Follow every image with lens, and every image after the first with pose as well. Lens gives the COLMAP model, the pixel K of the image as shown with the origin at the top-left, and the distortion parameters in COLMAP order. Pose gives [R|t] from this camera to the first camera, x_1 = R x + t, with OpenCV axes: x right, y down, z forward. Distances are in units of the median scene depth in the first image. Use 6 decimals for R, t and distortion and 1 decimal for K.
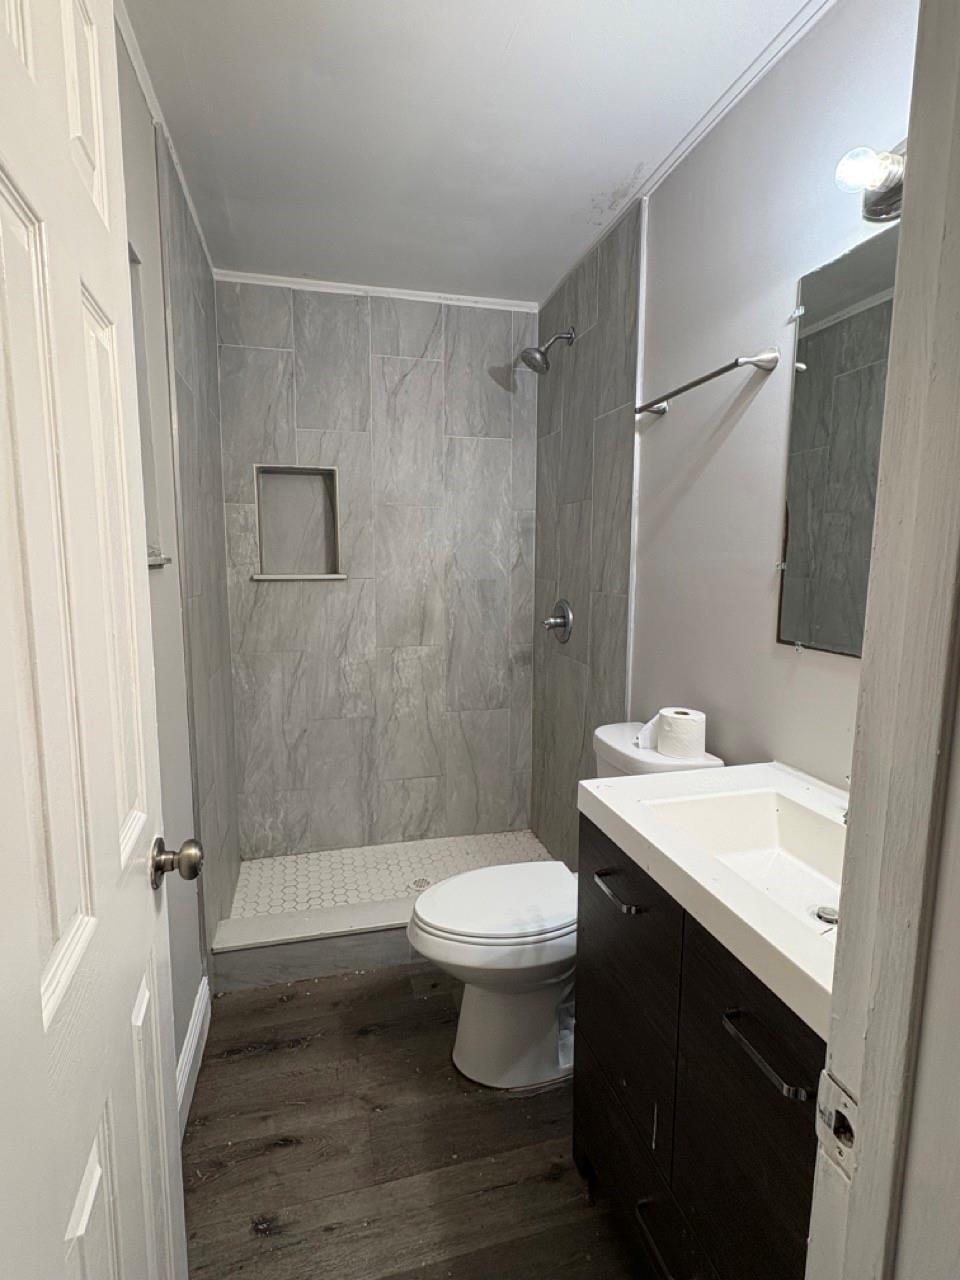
lens RADIAL K [[641.4, 0, 482.5], [0, 641.4, 636.7], [0, 0, 1]] dist [0.000616, 0.001217]
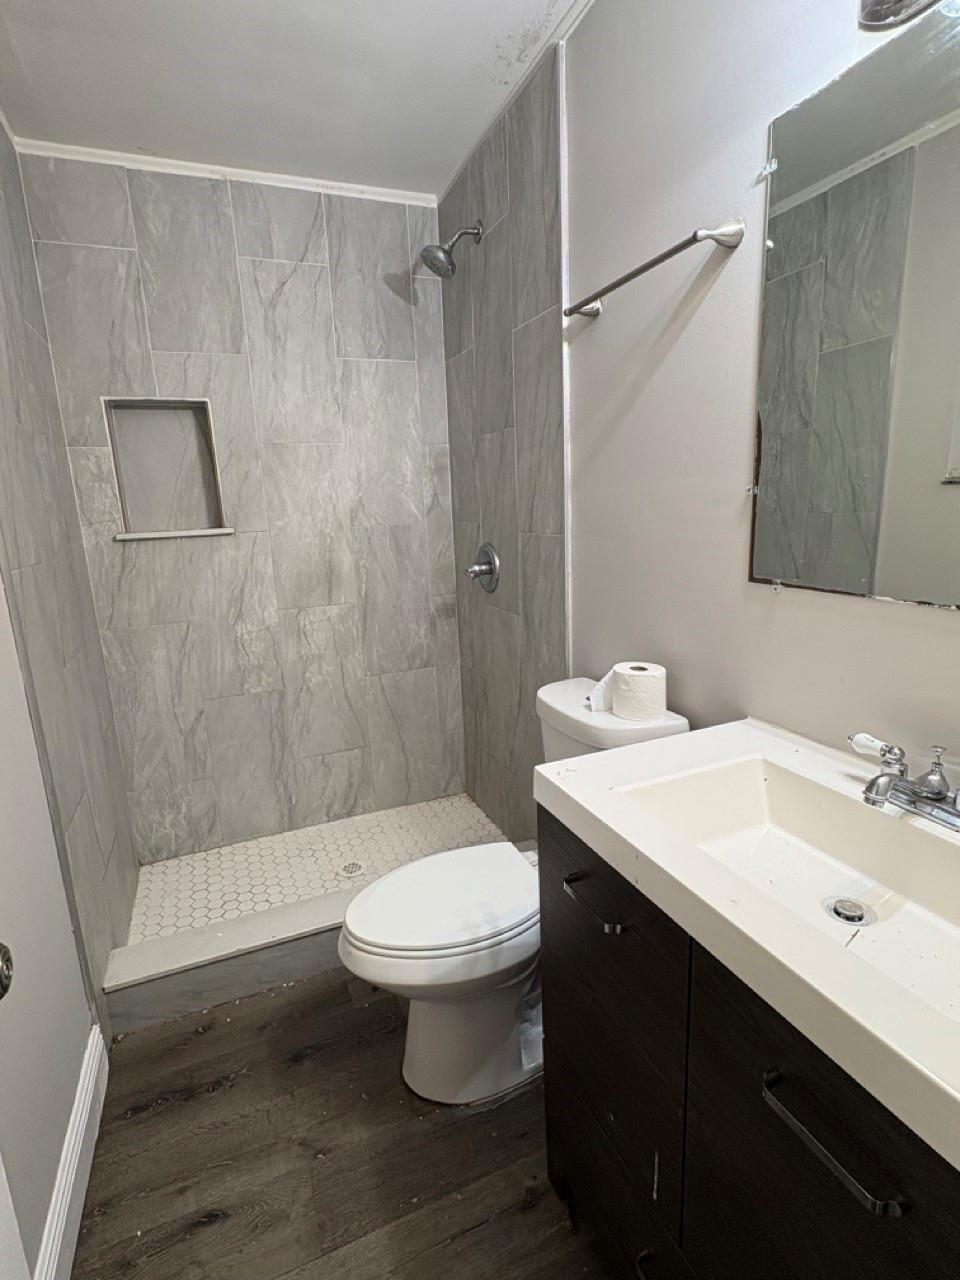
lens RADIAL K [[641.4, 0, 482.5], [0, 641.4, 636.7], [0, 0, 1]] dist [0.000616, 0.001217]
pose [[0.989267, -0.073589, 0.126235, -0.003548], [0.062602, 0.994071, 0.088898, -0.009230], [-0.132028, -0.080041, 0.988009, 0.111527]]
